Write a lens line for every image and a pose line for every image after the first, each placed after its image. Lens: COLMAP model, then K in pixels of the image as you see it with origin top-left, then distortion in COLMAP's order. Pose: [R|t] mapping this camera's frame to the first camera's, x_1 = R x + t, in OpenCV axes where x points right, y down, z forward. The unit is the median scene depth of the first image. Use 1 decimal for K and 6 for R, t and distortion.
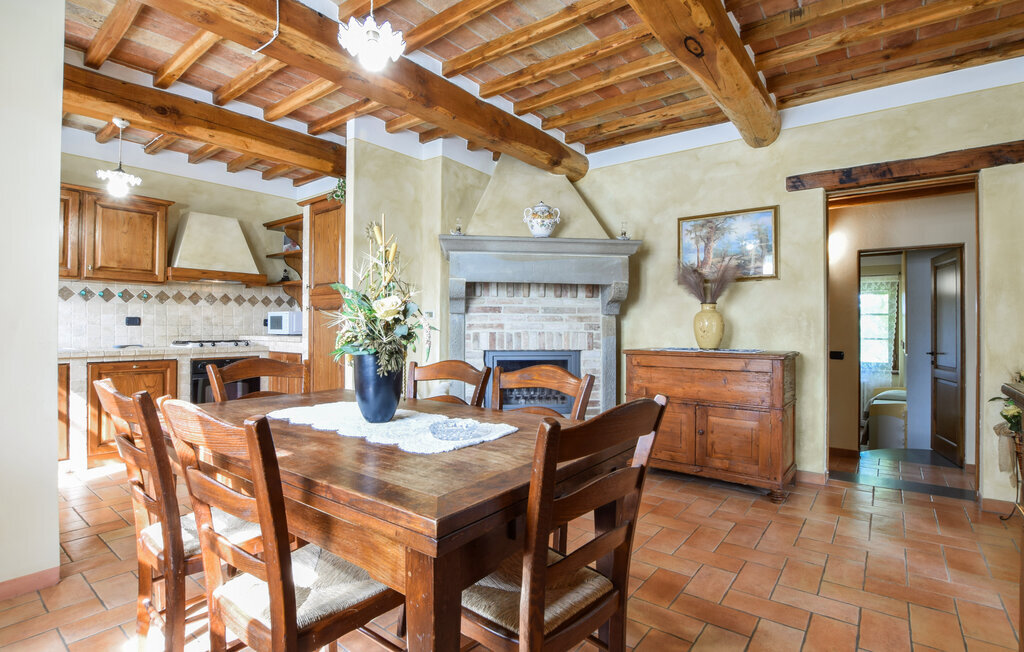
lens RADIAL K [[479.5, 0, 512.0], [0, 479.5, 326.0], [0, 0, 1]] dist [-0.032297, 0.000144]
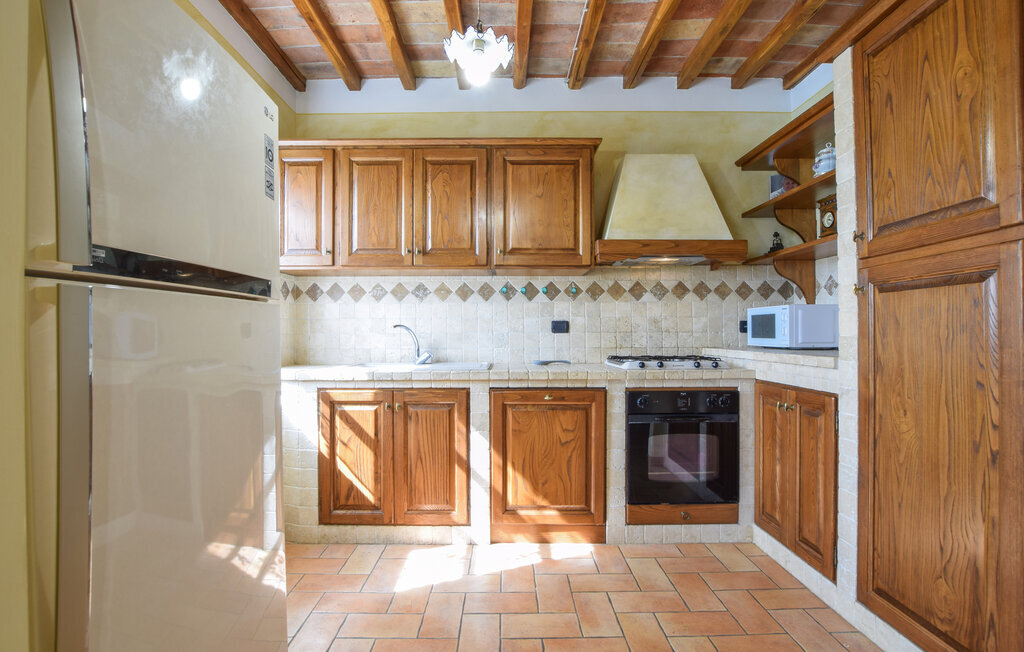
lens RADIAL K [[479.5, 0, 512.0], [0, 479.5, 326.0], [0, 0, 1]] dist [-0.032297, 0.000144]
pose [[0.624978, -0.015520, -0.780488, -0.297629], [0.005945, 0.999868, -0.015122, -0.000629], [0.780620, 0.004811, 0.624988, 0.510463]]
